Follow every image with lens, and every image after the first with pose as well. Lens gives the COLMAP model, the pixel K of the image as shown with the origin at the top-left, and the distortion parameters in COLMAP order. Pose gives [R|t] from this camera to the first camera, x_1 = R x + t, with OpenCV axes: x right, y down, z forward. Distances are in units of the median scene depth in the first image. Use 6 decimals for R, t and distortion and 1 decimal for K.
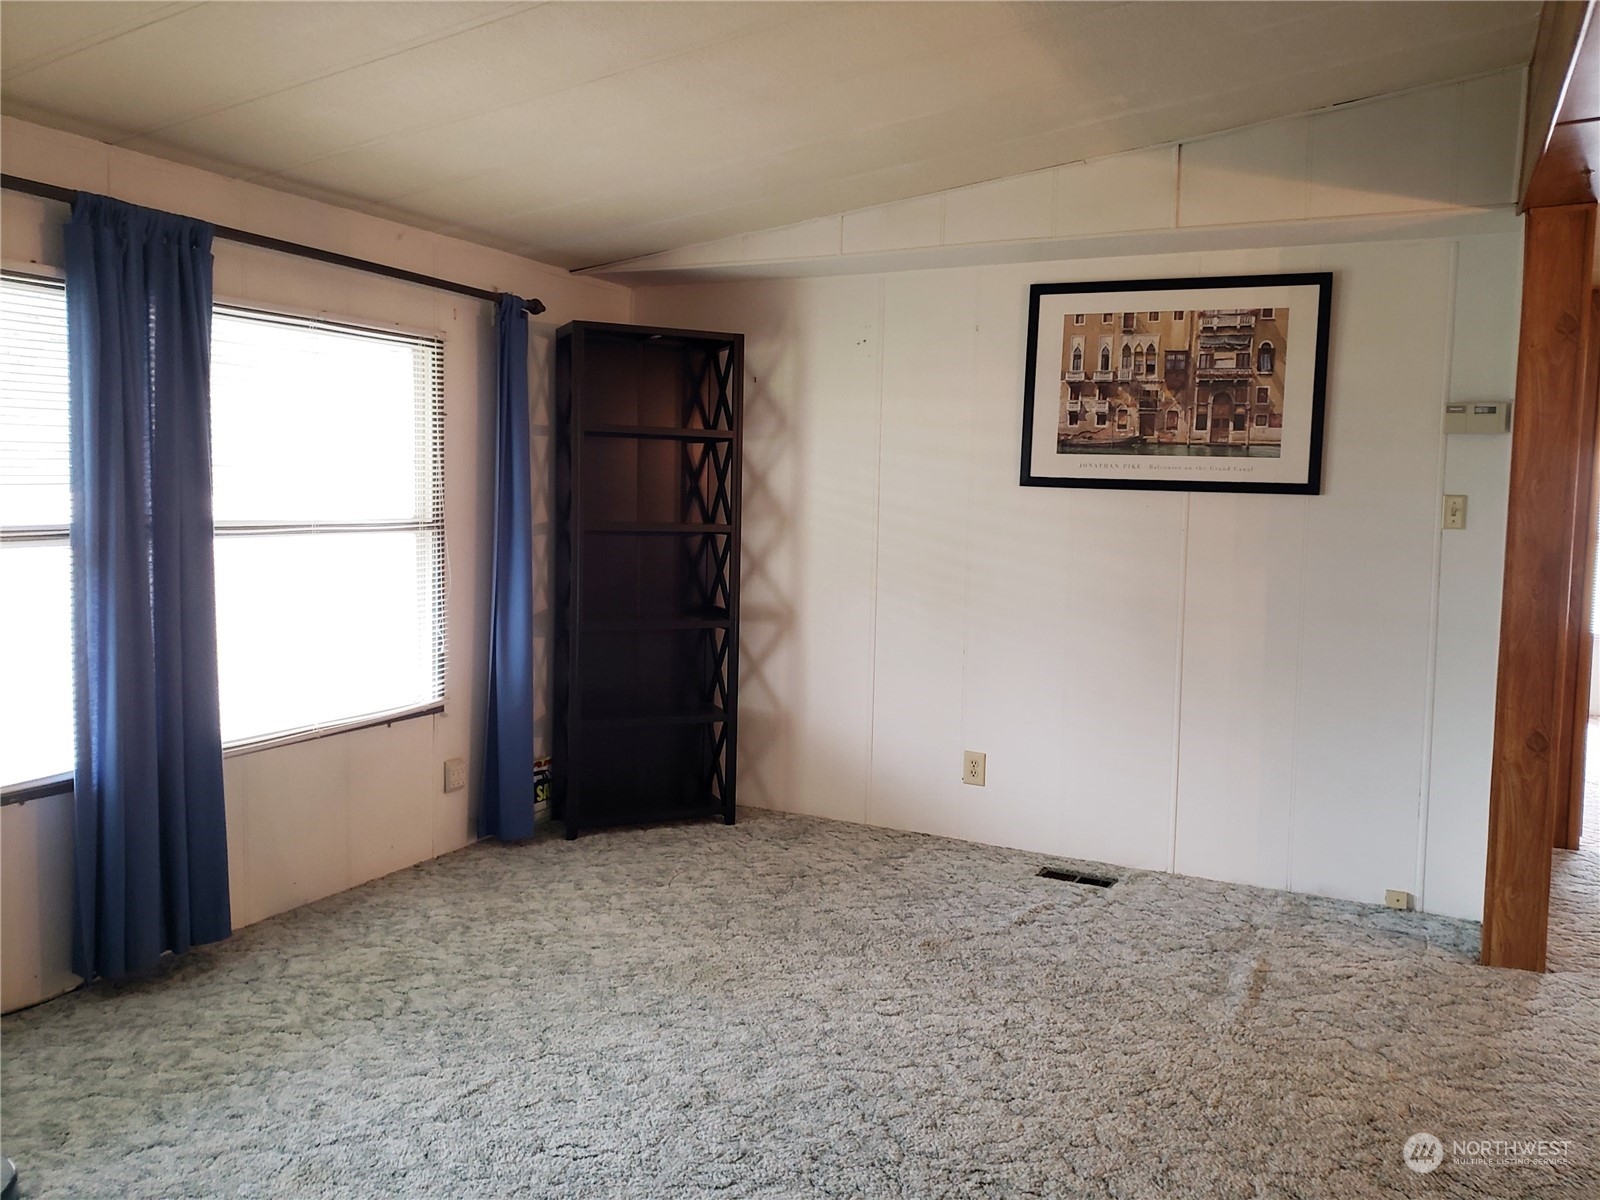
lens RADIAL K [[1238.4, 0, 810.7], [0, 1238.4, 594.8], [0, 0, 1]] dist [0.048977, -0.035282]
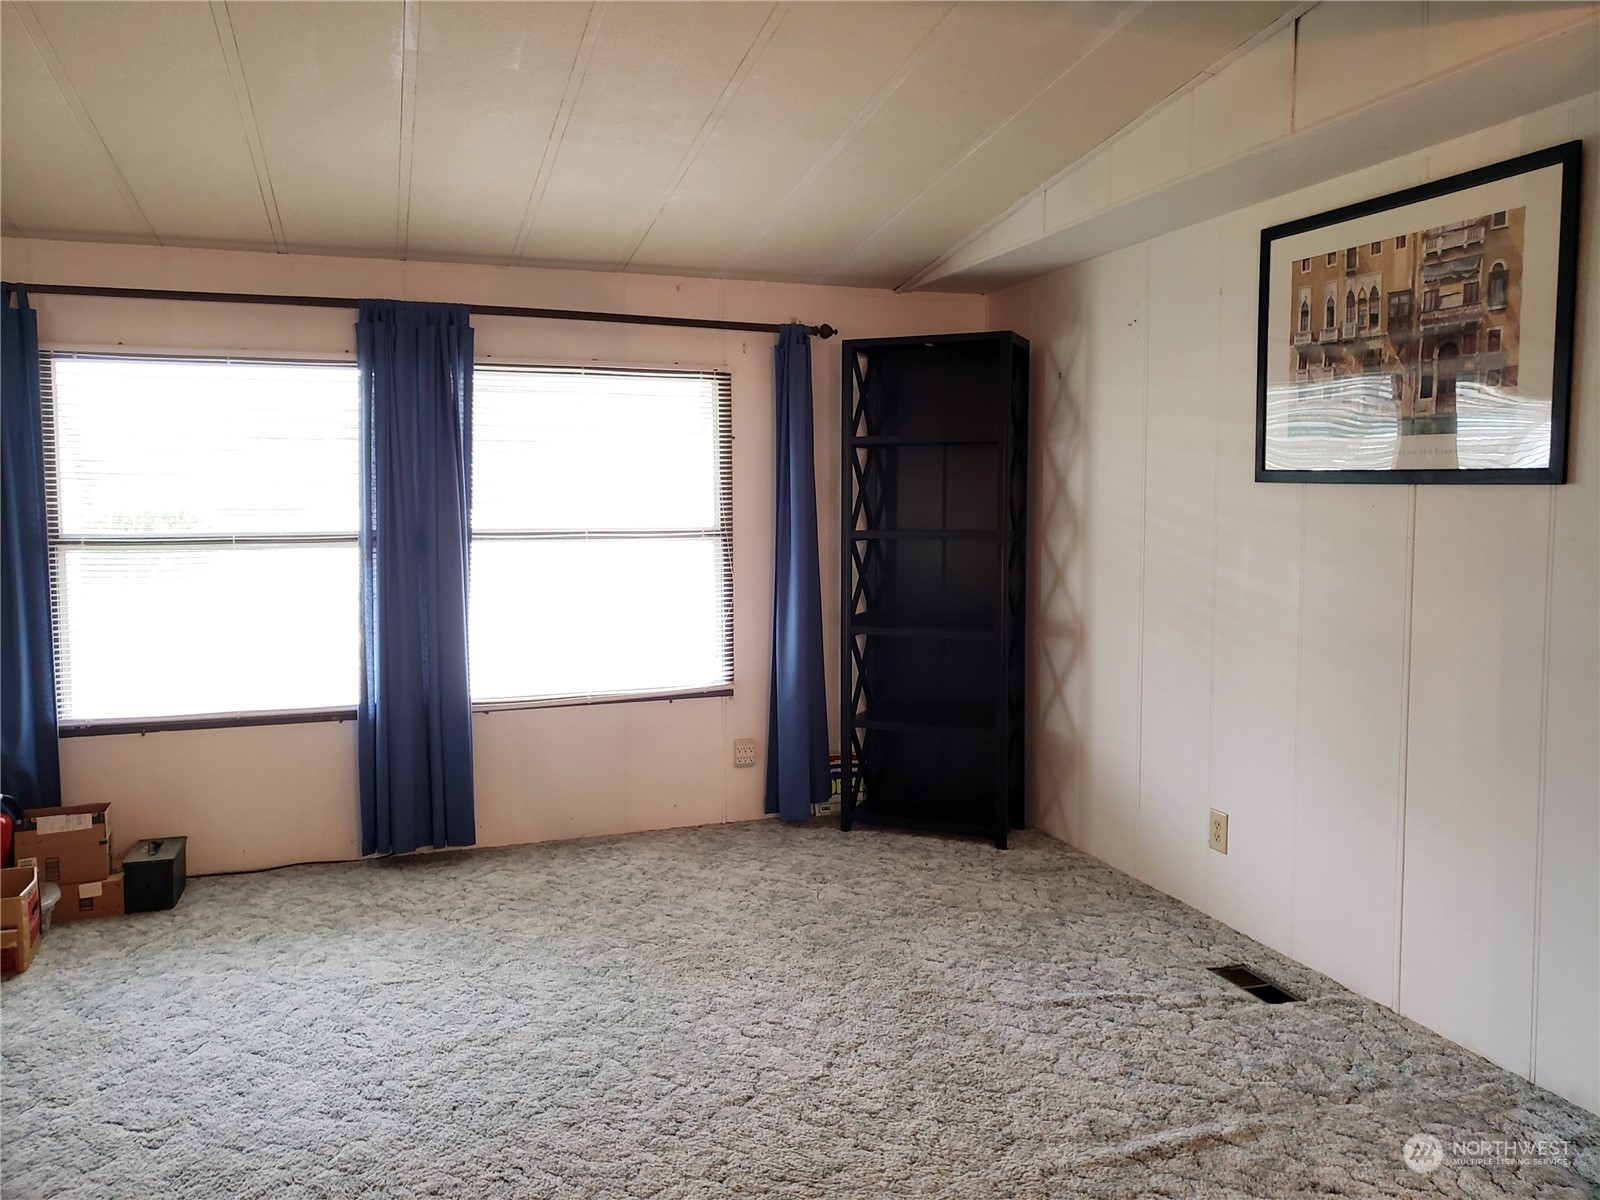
lens RADIAL K [[1238.4, 0, 807.5], [0, 1238.4, 591.1], [0, 0, 1]] dist [0.048977, -0.035282]
pose [[0.715127, 0.031820, -0.698270, 0.578475], [-0.041322, 0.999141, 0.003210, -0.009859], [0.697772, 0.026558, 0.715827, 0.250341]]
